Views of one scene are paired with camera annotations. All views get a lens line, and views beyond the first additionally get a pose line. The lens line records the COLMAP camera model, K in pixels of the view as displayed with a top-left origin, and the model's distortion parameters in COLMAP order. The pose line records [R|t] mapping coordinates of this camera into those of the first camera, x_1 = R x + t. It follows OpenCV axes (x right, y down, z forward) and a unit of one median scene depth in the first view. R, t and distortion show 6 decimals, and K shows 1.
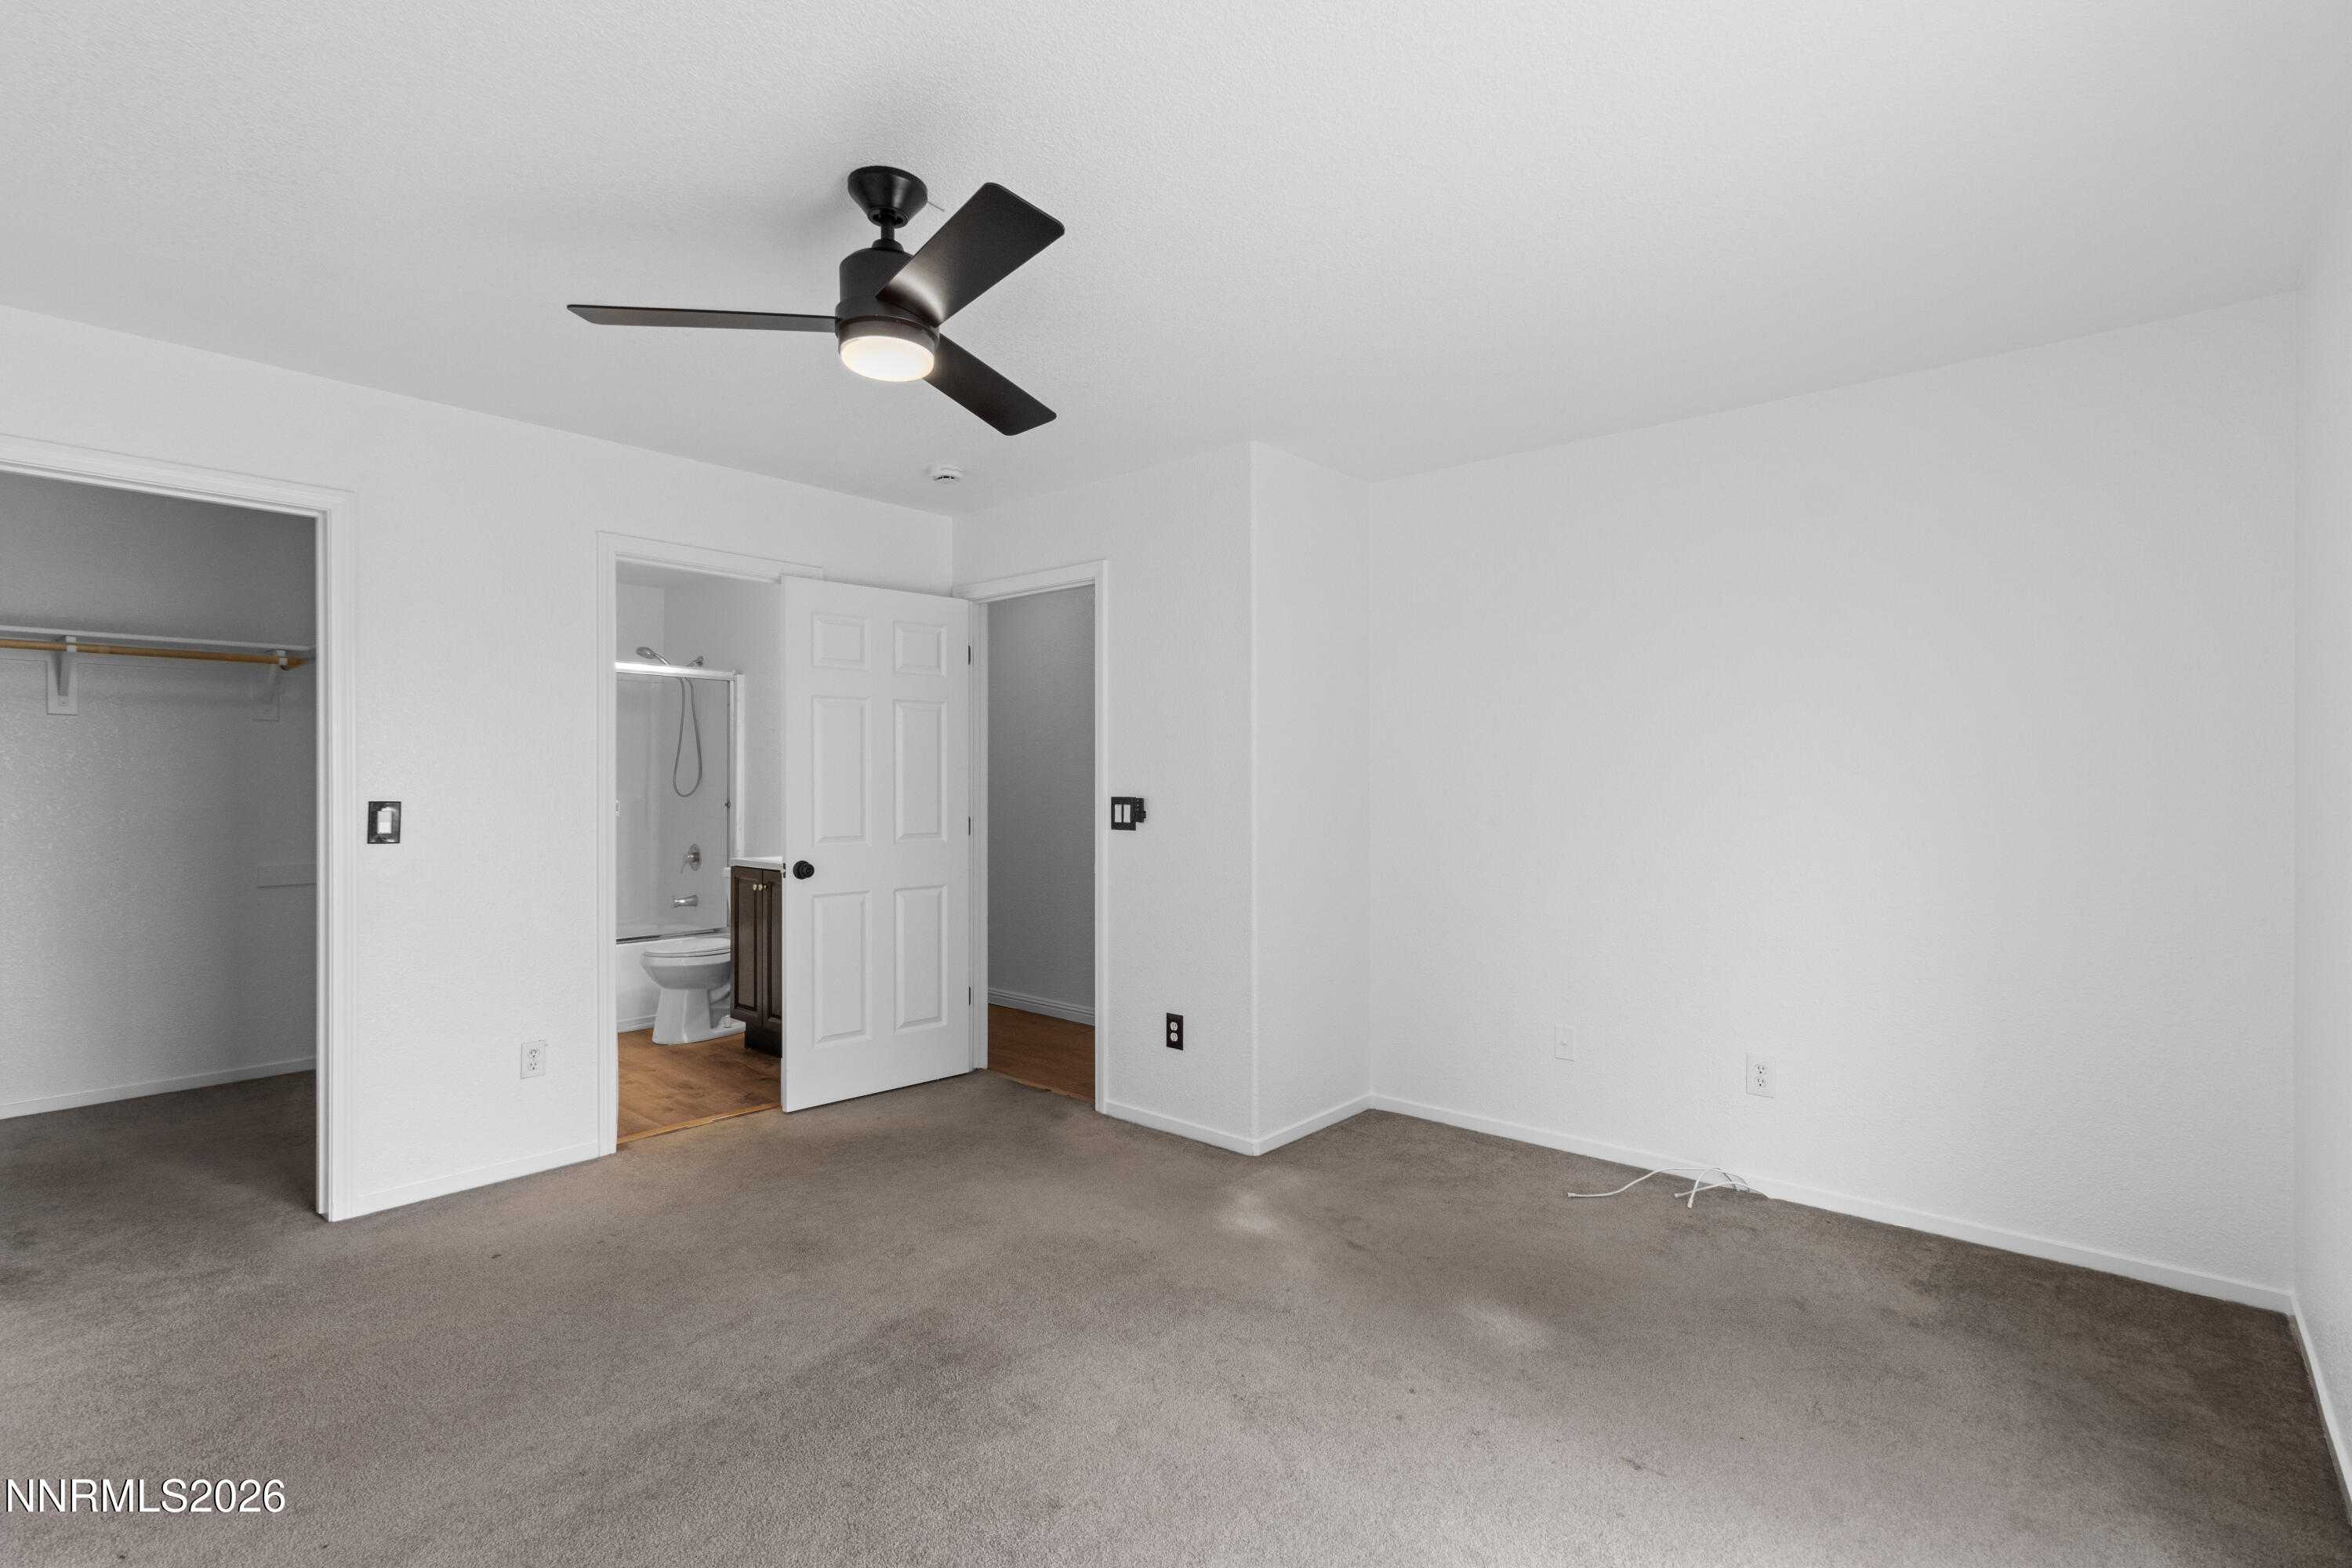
lens RADIAL K [[1084.7, 0, 1180.9], [0, 1084.7, 779.5], [0, 0, 1]] dist [0.001616, 0.000179]
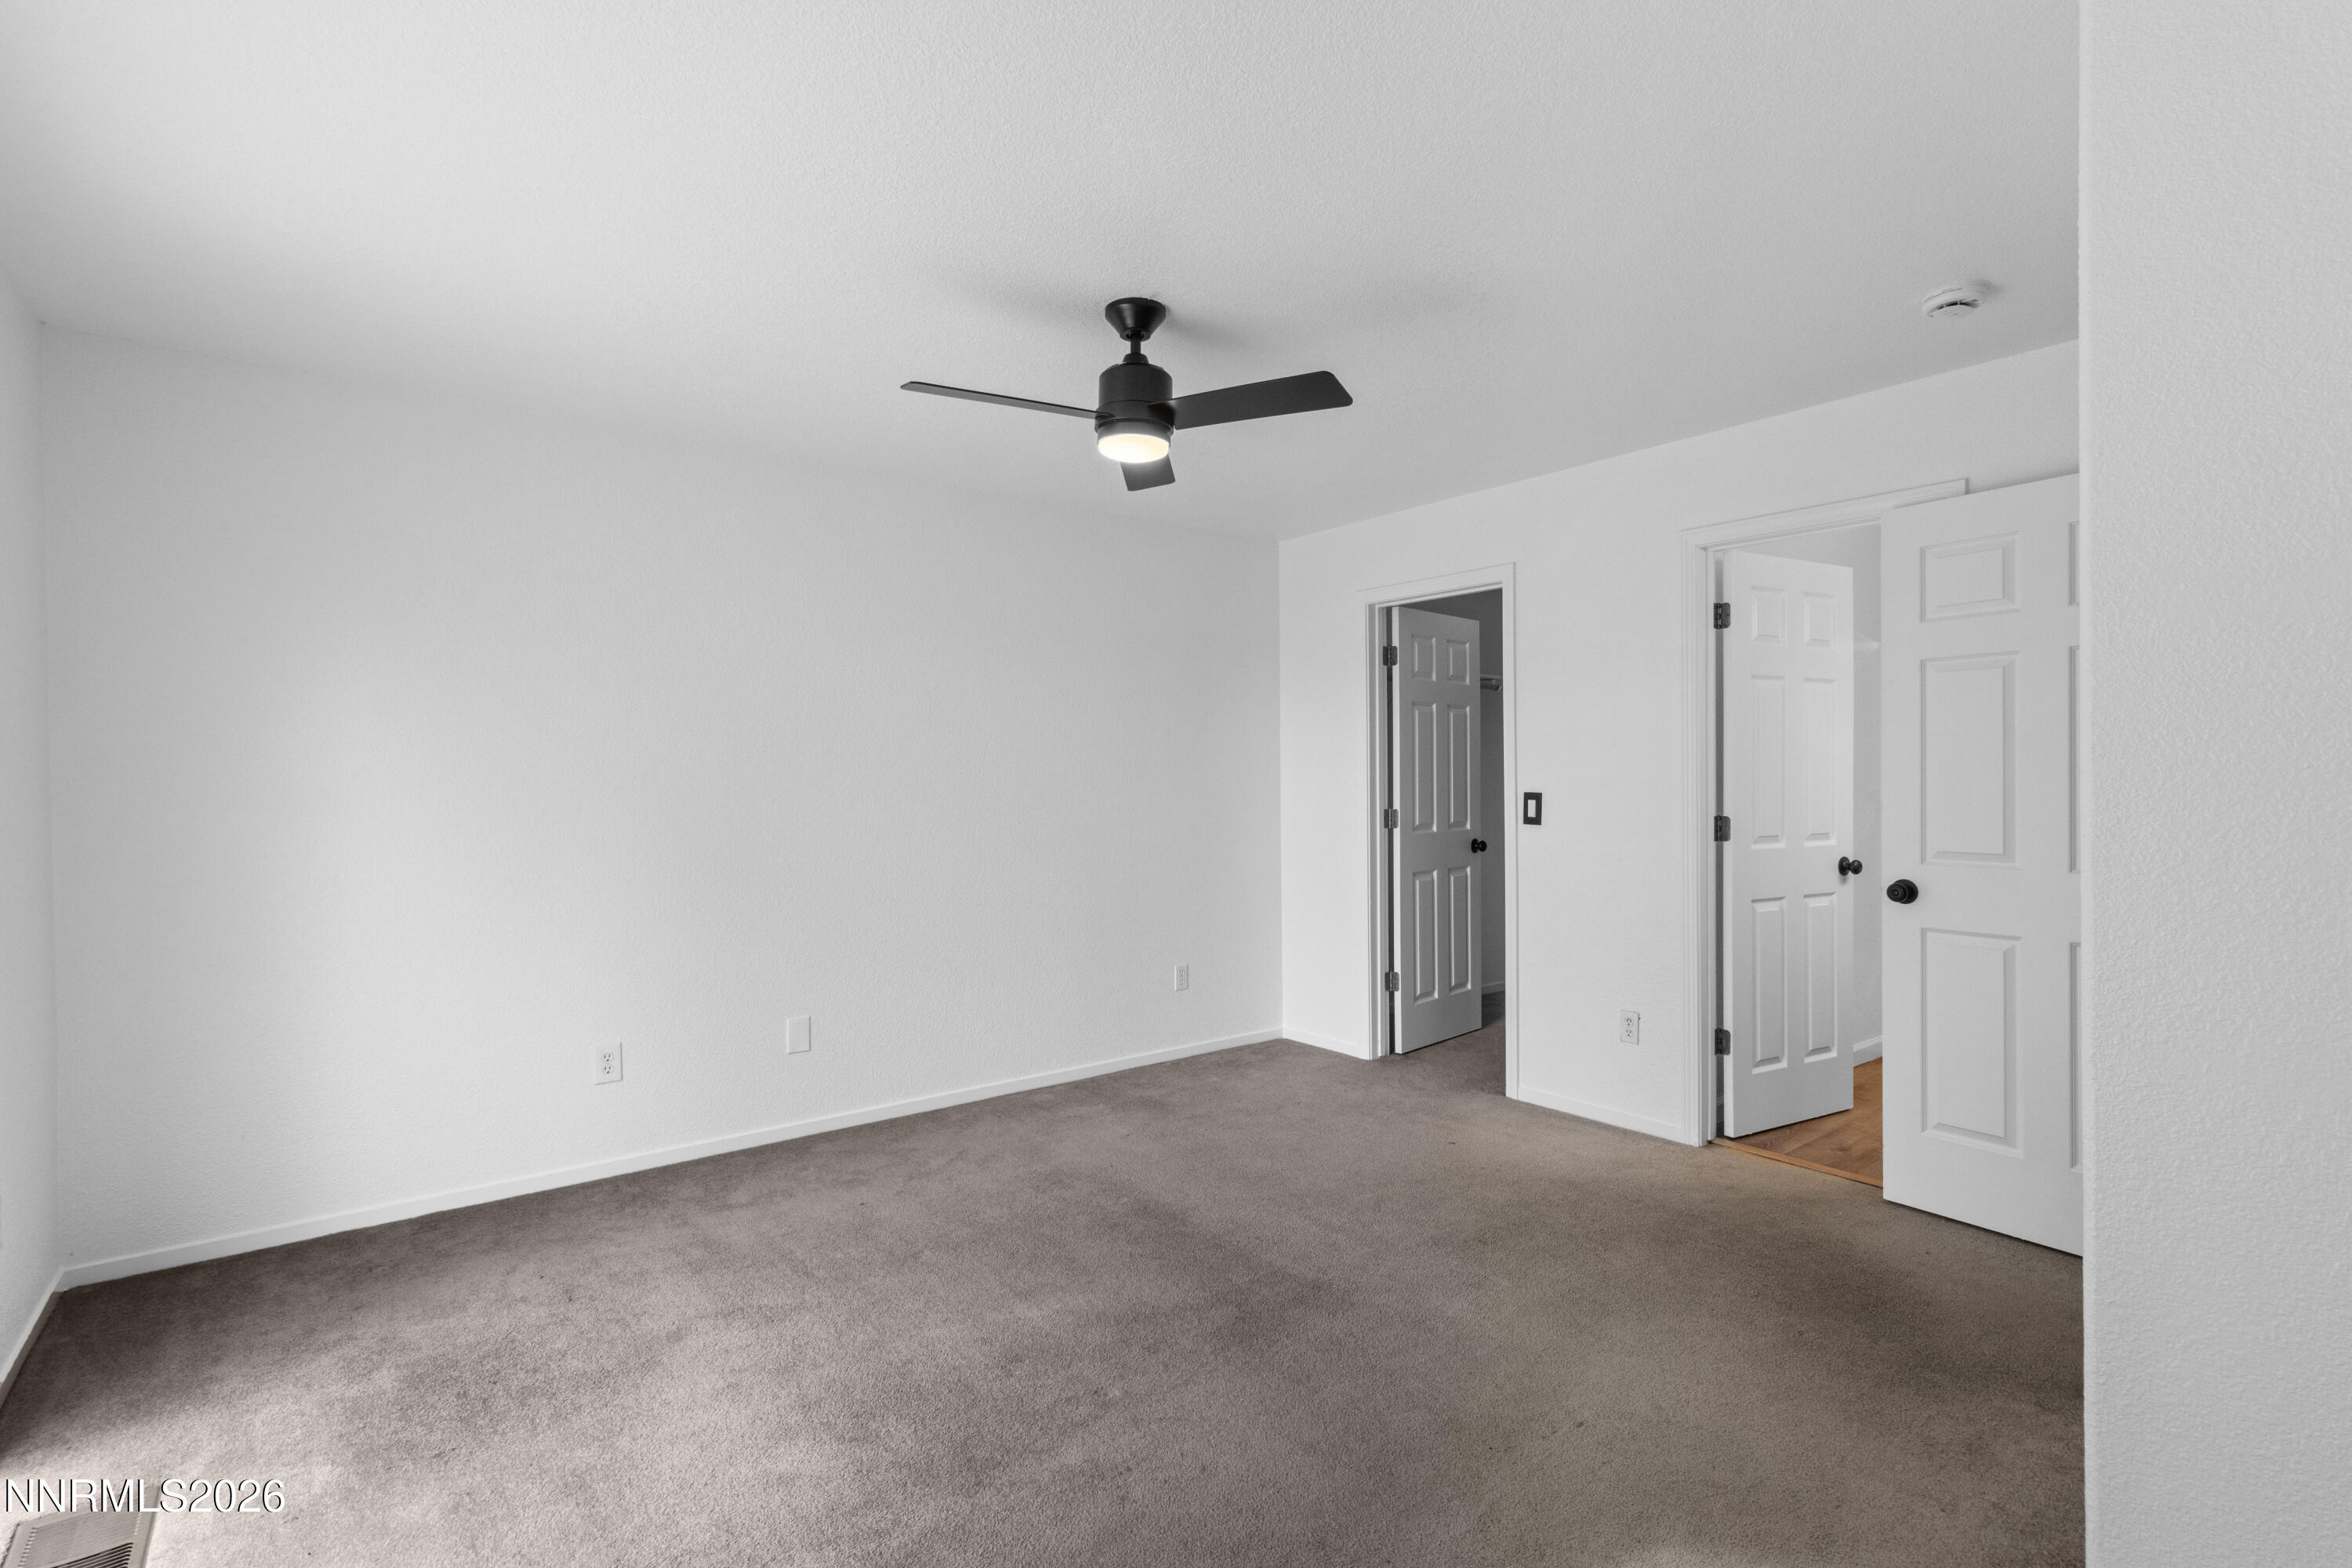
lens RADIAL K [[1084.7, 0, 1181.4], [0, 1084.7, 786.7], [0, 0, 1]] dist [0.001616, 0.000179]
pose [[-0.176421, 0.012732, -0.984232, 0.577217], [0.012626, 0.999863, 0.010671, -0.005657], [0.984234, -0.010544, -0.176558, 0.751884]]
